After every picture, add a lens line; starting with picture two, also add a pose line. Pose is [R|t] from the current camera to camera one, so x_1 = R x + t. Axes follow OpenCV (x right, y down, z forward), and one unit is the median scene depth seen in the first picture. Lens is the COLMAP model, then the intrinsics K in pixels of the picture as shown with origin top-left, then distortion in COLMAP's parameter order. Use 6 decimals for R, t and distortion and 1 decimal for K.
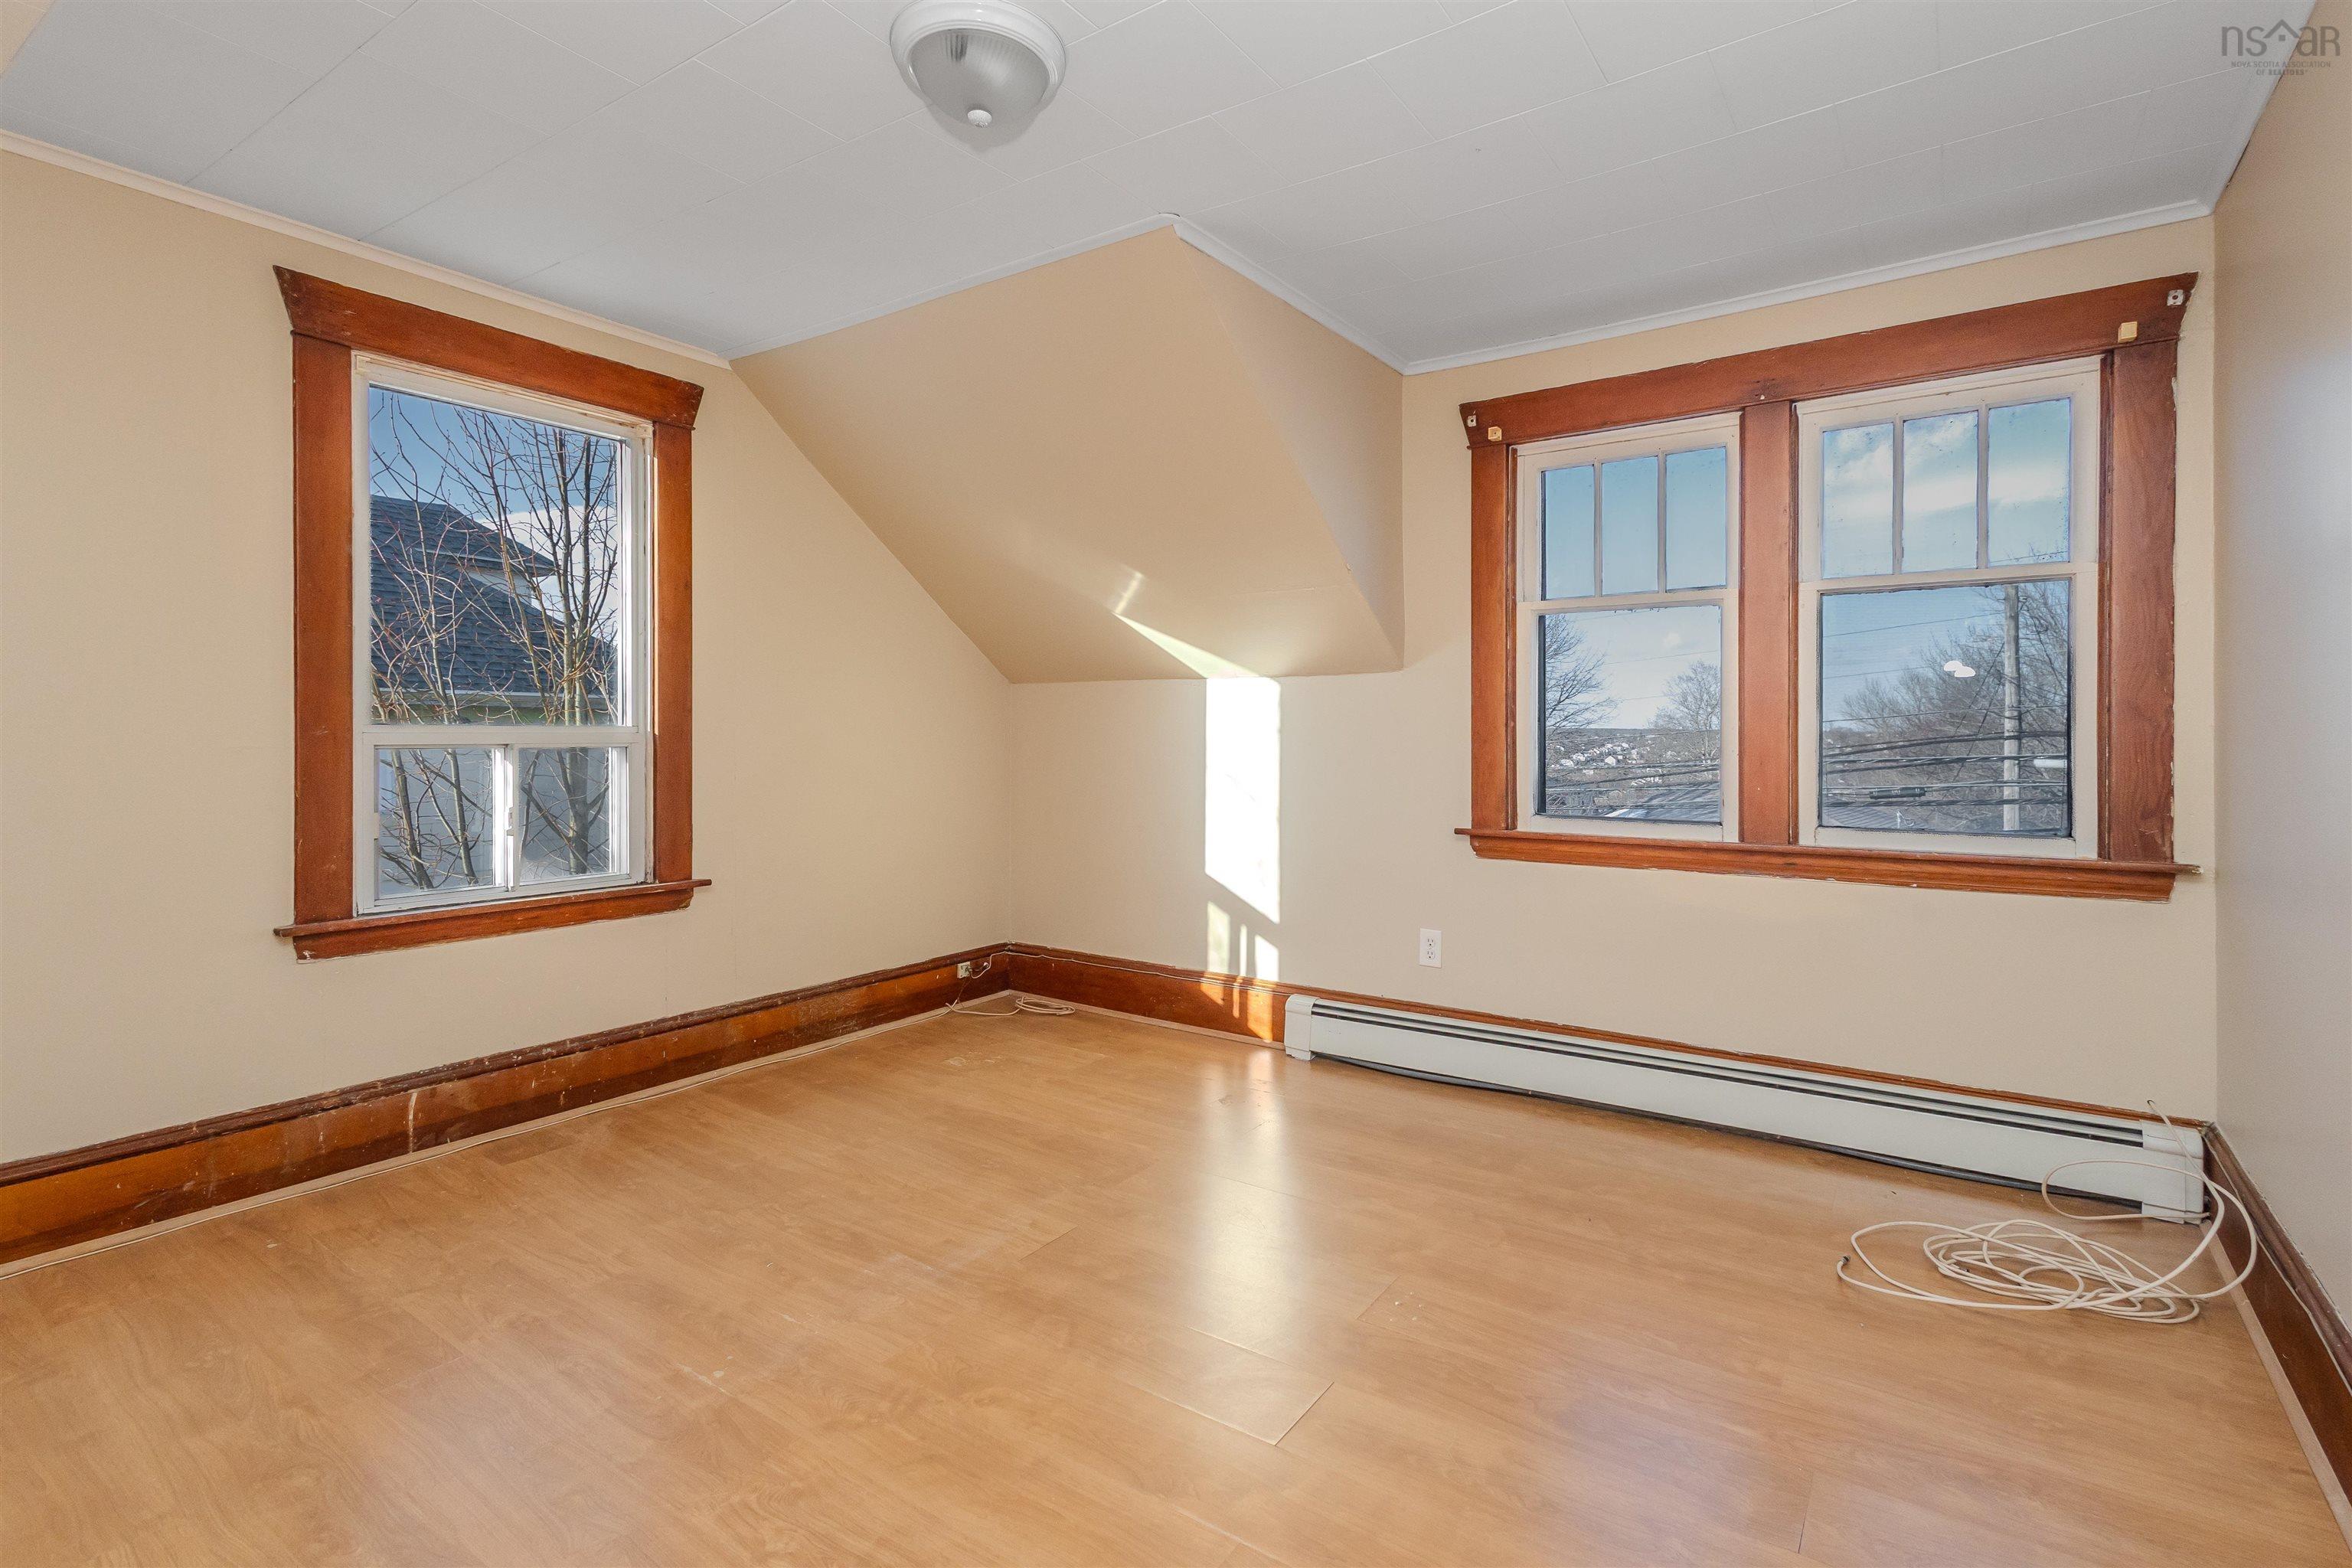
lens RADIAL K [[1097.0, 0, 1186.0], [0, 1097.0, 773.5], [0, 0, 1]] dist [0.001954, 0.000232]
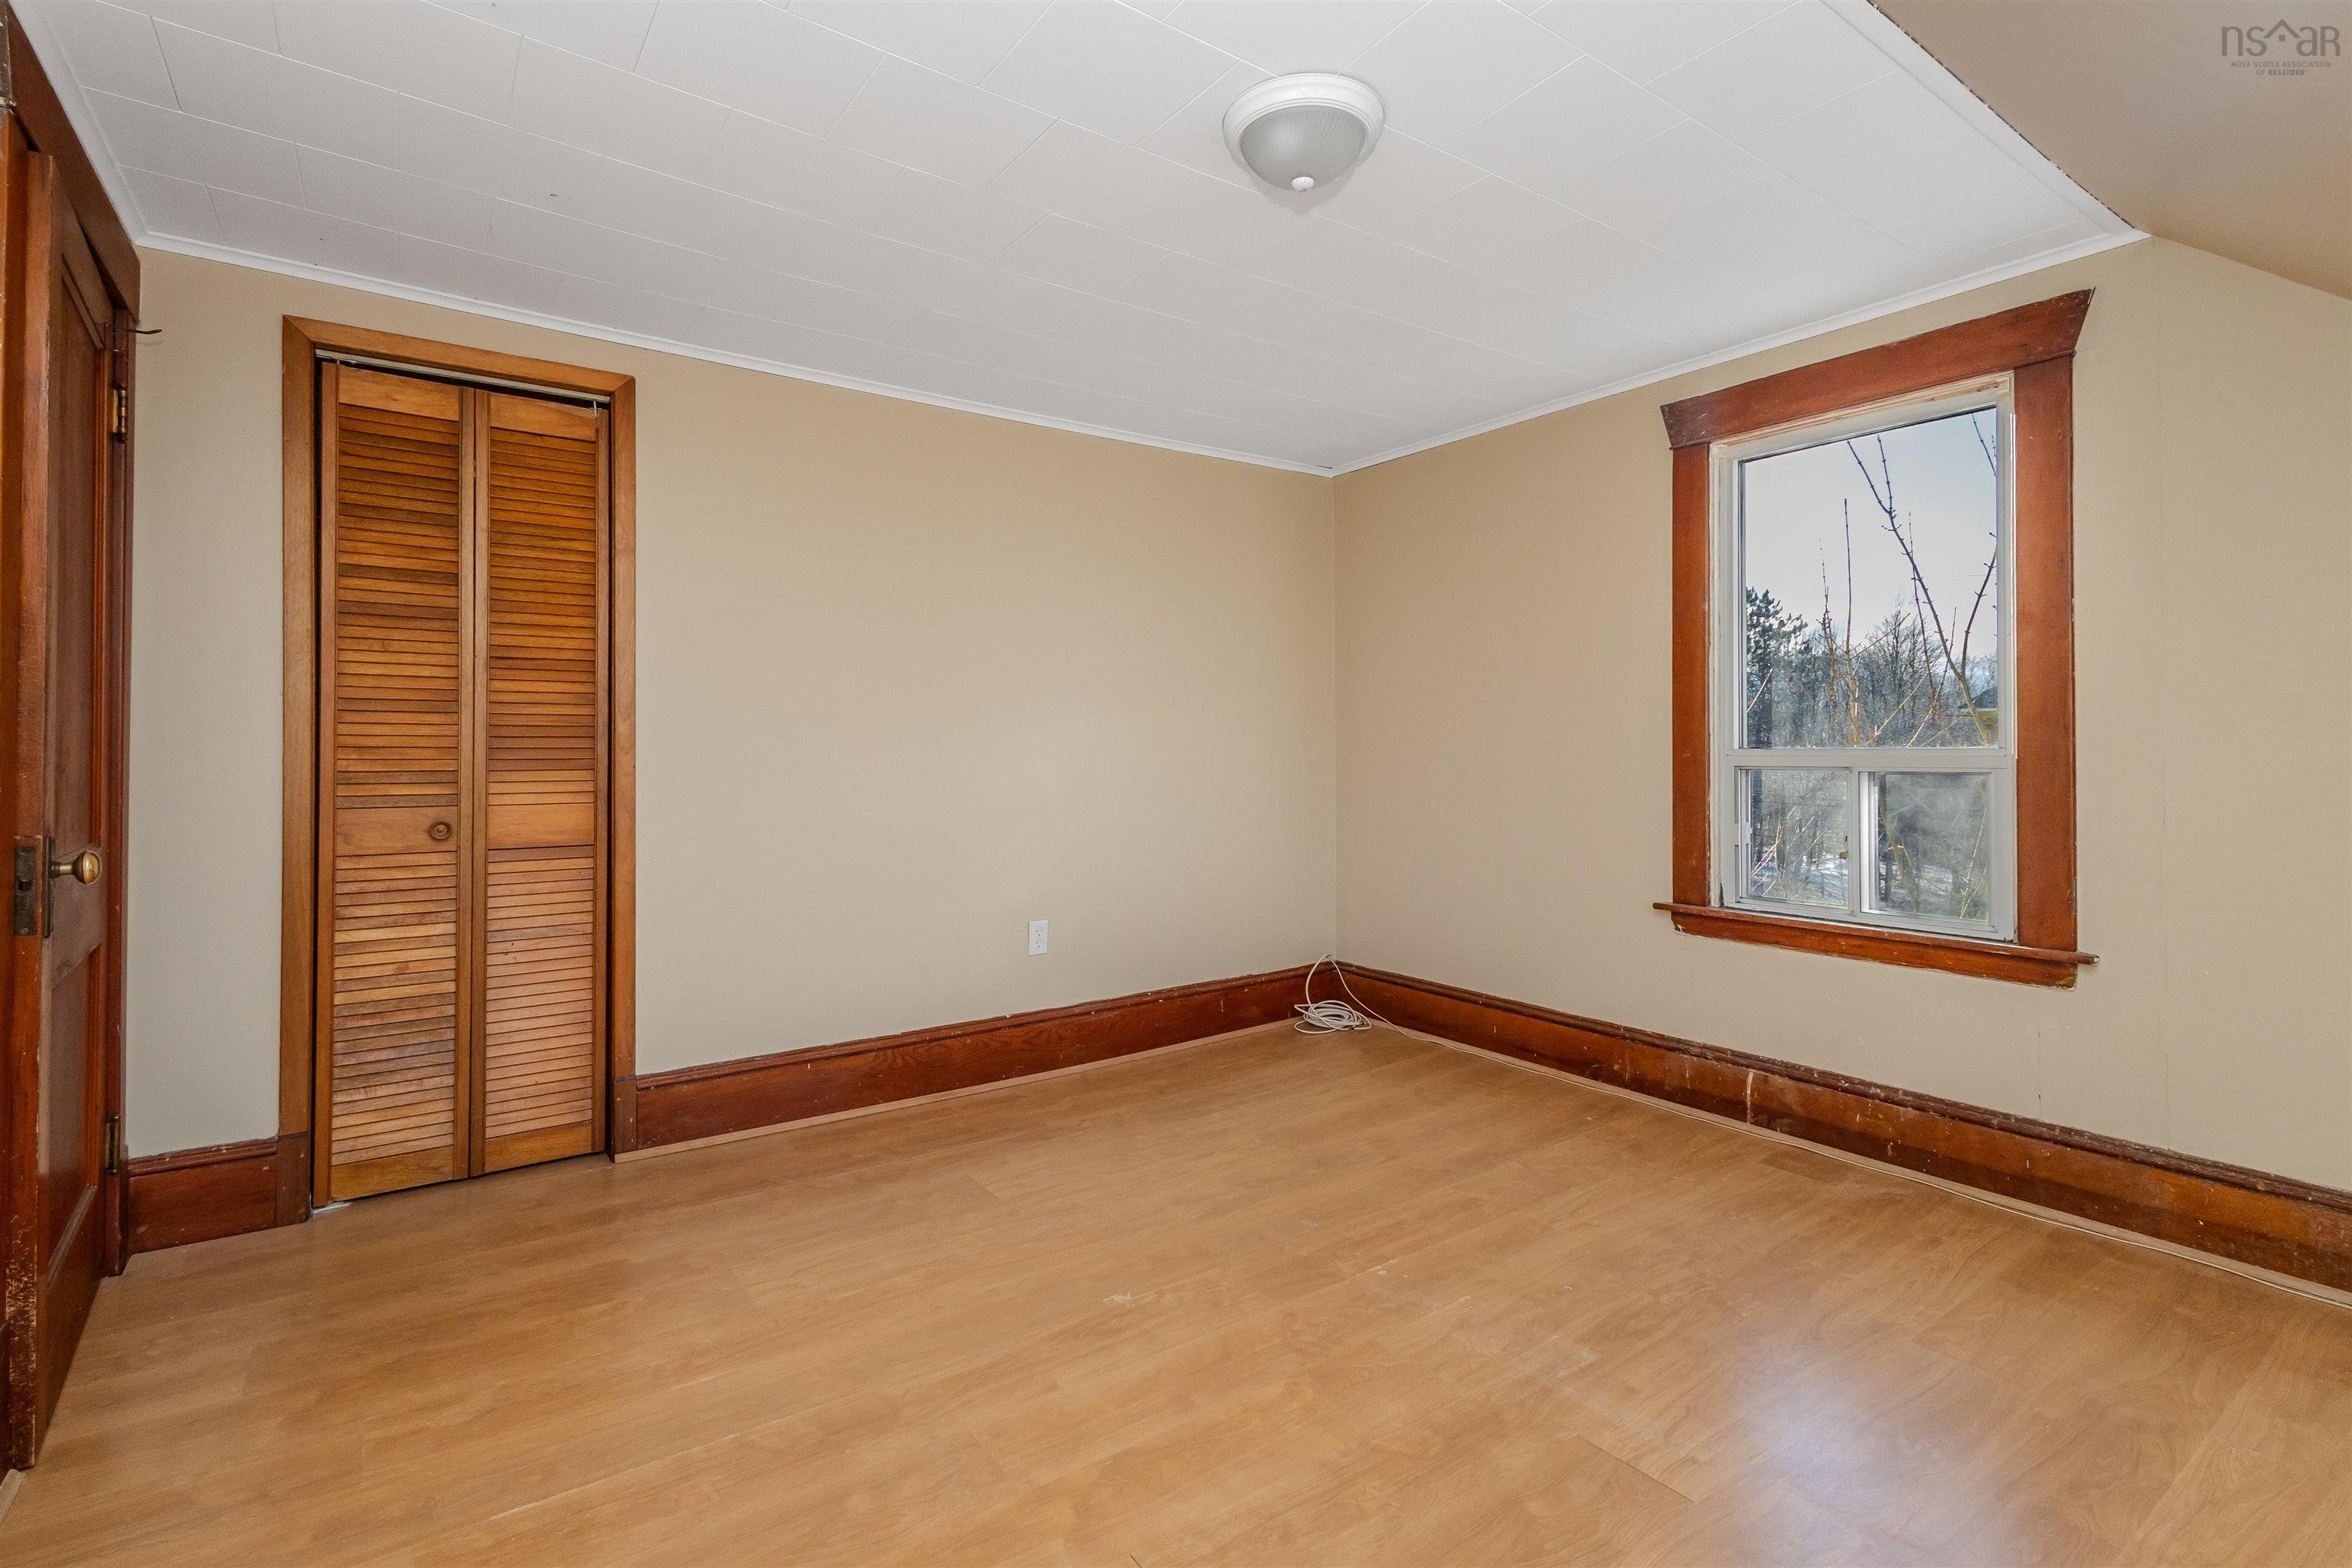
lens RADIAL K [[1097.0, 0, 1186.0], [0, 1097.0, 773.5], [0, 0, 1]] dist [0.001954, 0.000232]
pose [[-0.342129, 0.018815, -0.939465, 0.550670], [-0.036136, 0.998796, 0.033163, -0.033561], [0.938958, 0.045295, -0.341038, 0.814539]]
